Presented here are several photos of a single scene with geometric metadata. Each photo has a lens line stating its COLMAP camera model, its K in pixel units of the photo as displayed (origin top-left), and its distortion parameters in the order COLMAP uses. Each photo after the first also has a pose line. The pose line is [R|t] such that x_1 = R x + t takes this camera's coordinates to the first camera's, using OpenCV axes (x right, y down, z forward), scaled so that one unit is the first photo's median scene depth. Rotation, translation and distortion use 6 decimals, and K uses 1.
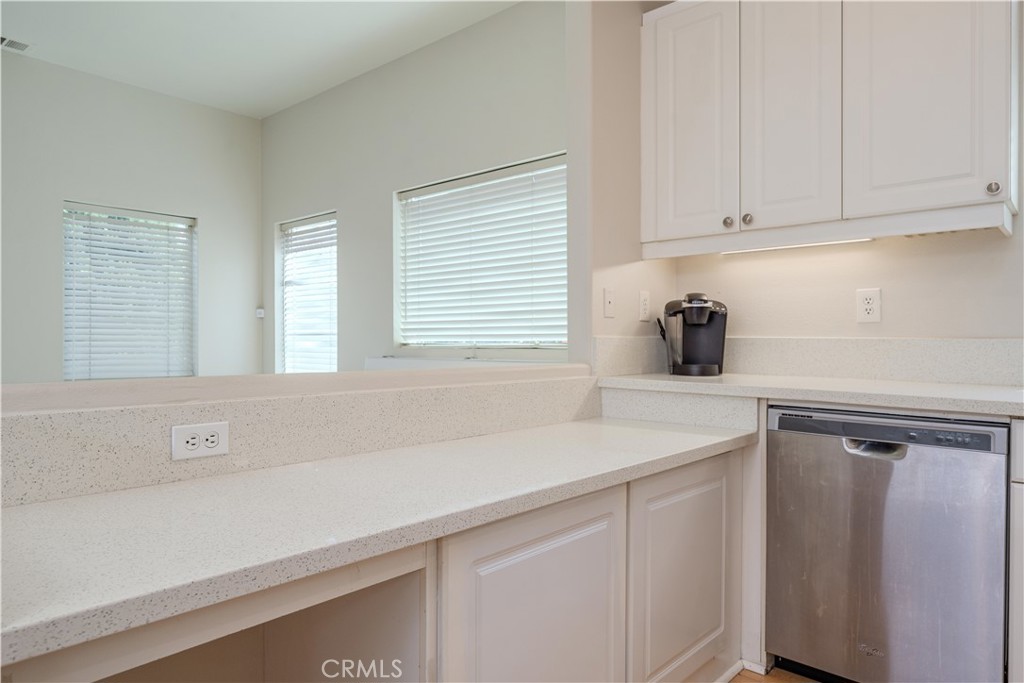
lens RADIAL K [[646.7, 0, 509.3], [0, 646.7, 345.1], [0, 0, 1]] dist [0.013115, -0.006586]
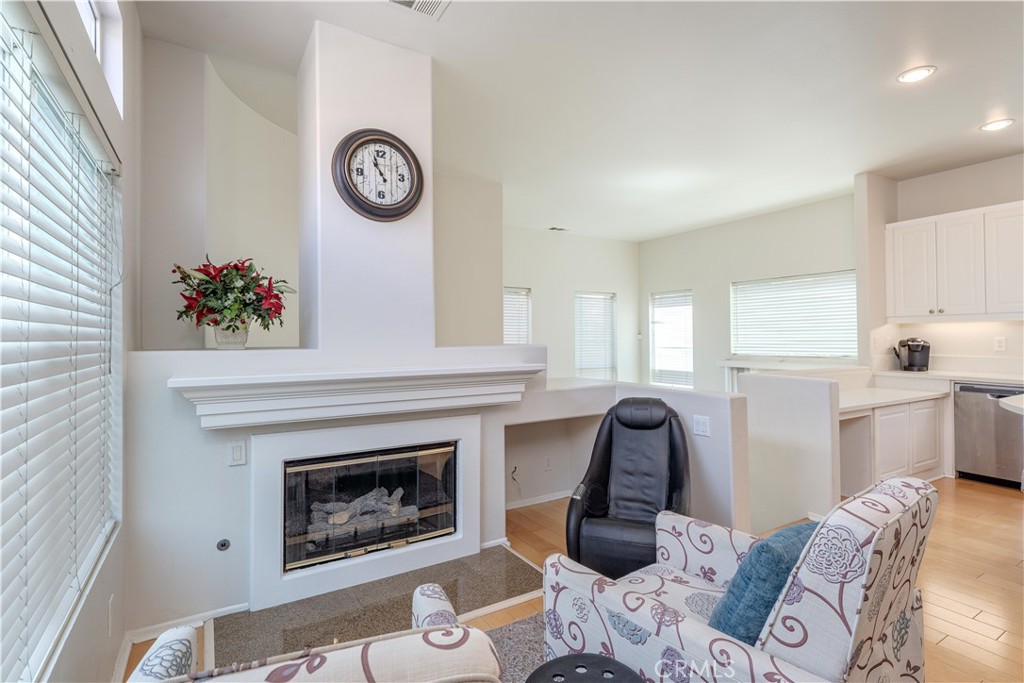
lens RADIAL K [[497.0, 0, 517.8], [0, 497.0, 333.2], [0, 0, 1]] dist [0.001487, 0.001078]
pose [[0.956426, -0.009568, -0.291818, -0.619782], [0.004667, 0.999836, -0.017485, -0.073375], [0.291937, 0.015361, 0.956314, -1.288493]]
